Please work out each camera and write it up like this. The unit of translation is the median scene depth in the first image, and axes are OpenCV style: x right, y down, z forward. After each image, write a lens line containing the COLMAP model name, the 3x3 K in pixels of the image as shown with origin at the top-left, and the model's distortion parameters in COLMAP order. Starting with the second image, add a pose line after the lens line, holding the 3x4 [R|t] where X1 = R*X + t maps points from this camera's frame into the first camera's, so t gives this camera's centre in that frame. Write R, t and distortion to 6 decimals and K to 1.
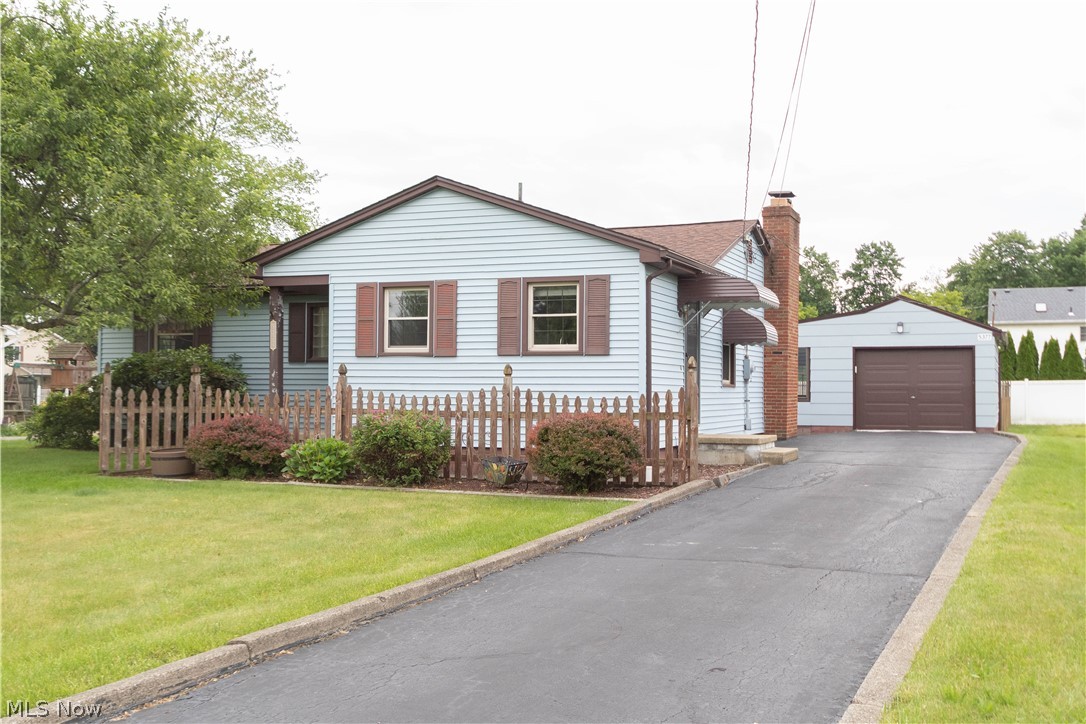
lens RADIAL K [[1161.7, 0, 543.0], [0, 1161.7, 362.0], [0, 0, 1]] dist [-0.003007, -0.005362]
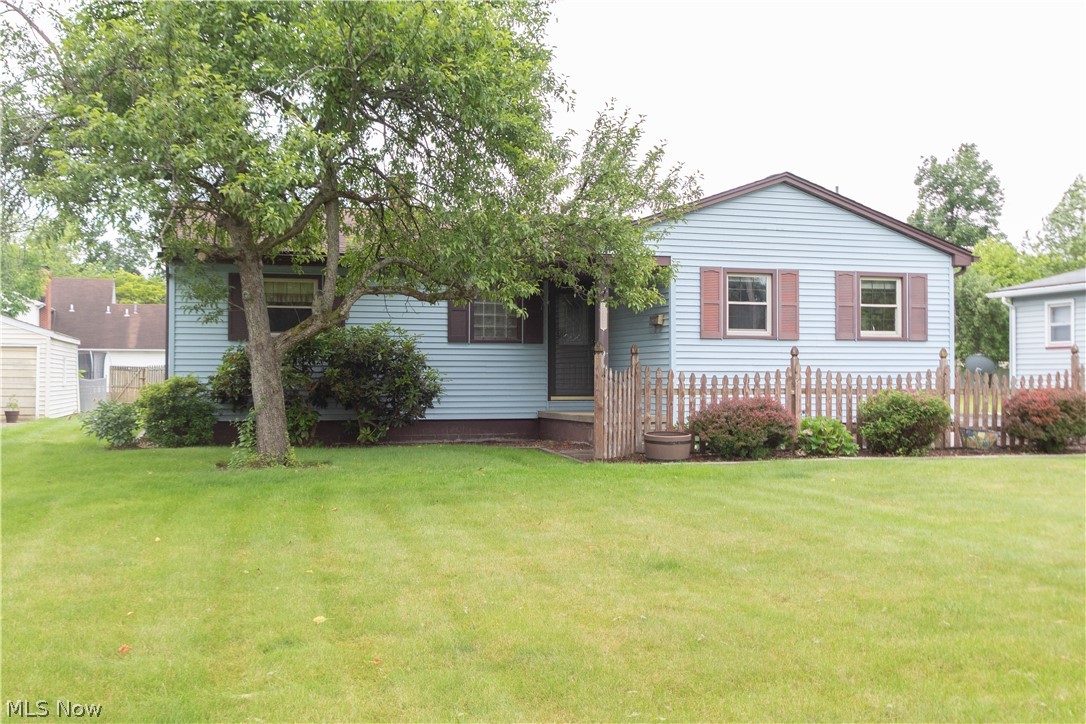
lens RADIAL K [[1161.7, 0, 543.0], [0, 1161.7, 362.0], [0, 0, 1]] dist [-0.003007, -0.005362]
pose [[0.766087, -0.000740, 0.642736, -0.990786], [-0.011315, 0.999829, 0.014638, 0.002485], [-0.642637, -0.018487, 0.765948, 0.332223]]
